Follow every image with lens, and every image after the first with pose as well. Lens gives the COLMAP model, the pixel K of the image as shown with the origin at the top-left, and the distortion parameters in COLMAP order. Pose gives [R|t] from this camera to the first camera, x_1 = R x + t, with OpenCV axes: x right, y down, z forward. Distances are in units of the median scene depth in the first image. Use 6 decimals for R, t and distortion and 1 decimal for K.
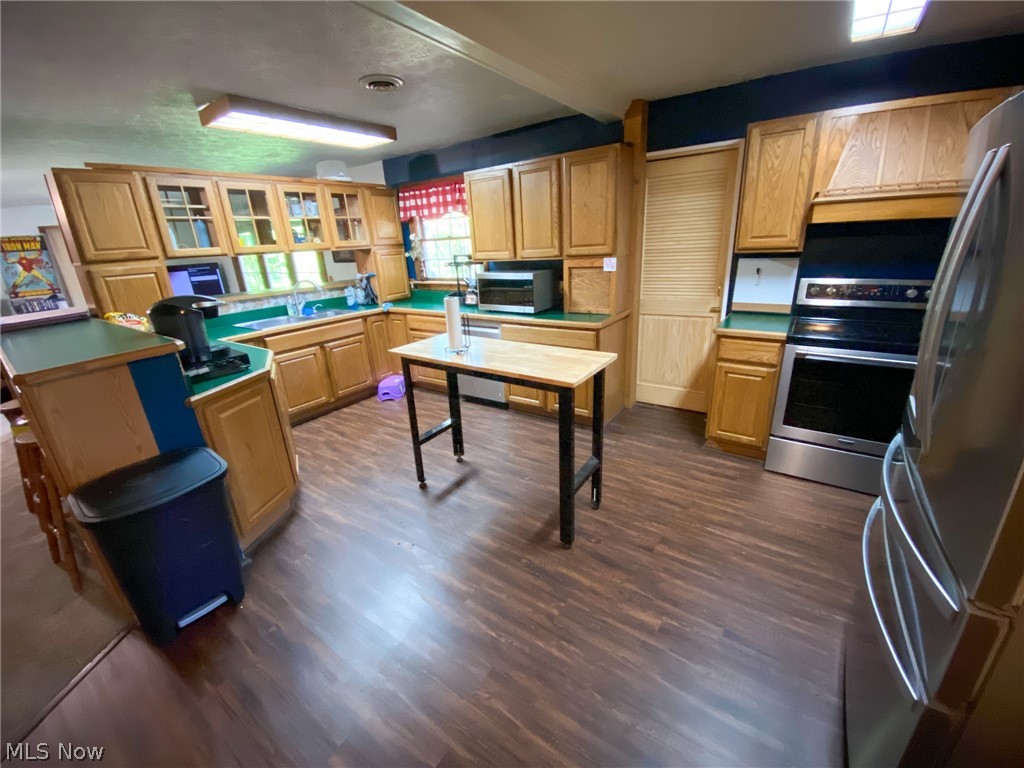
lens RADIAL K [[412.4, 0, 516.3], [0, 412.4, 389.3], [0, 0, 1]] dist [-0.000641, -0.006832]
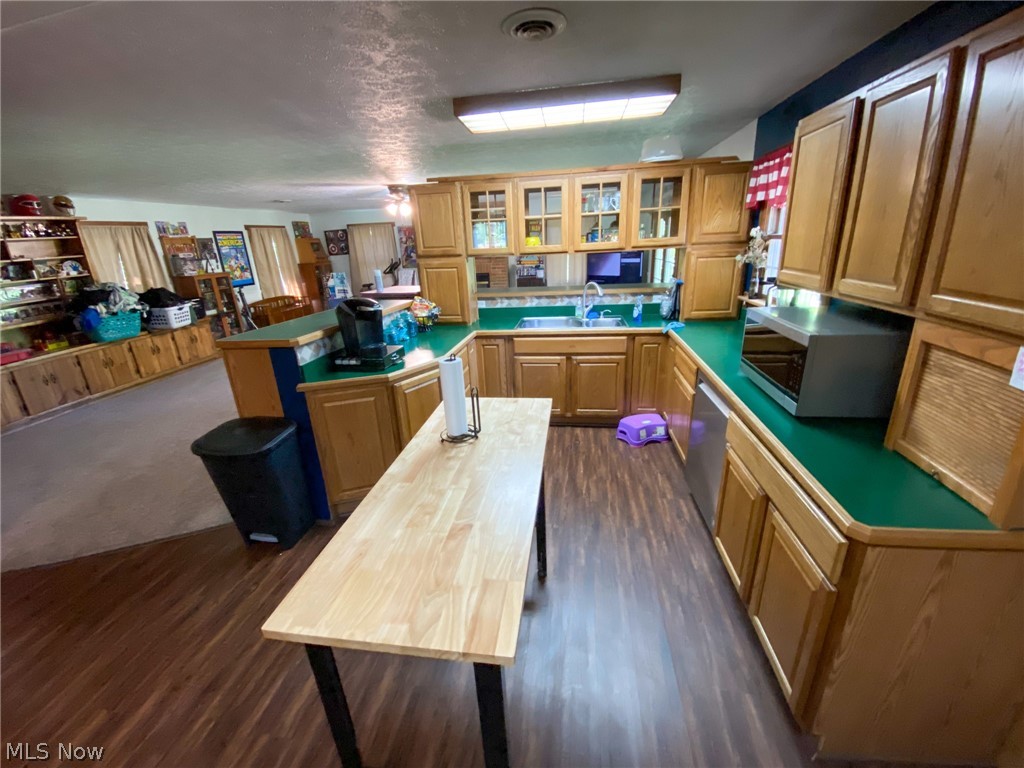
lens RADIAL K [[412.4, 0, 515.8], [0, 412.4, 388.2], [0, 0, 1]] dist [-0.000641, -0.006832]
pose [[0.436019, 0.332962, -0.836077, 0.274359], [-0.285356, 0.932249, 0.222448, -0.220952], [0.853499, 0.141588, 0.501491, 0.479167]]
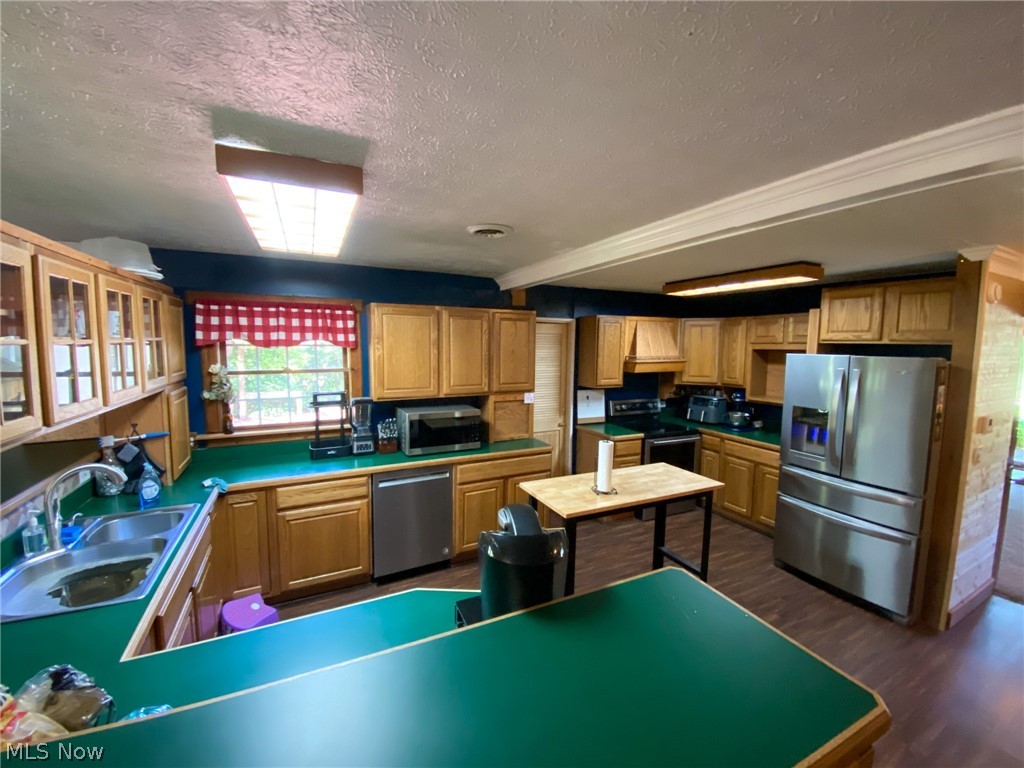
lens RADIAL K [[412.4, 0, 507.1], [0, 412.4, 377.7], [0, 0, 1]] dist [-0.000641, -0.006832]
pose [[0.492256, -0.016526, 0.870294, -0.759499], [0.261995, 0.956269, -0.130032, -0.194486], [-0.830086, 0.292022, 0.475058, 0.408975]]
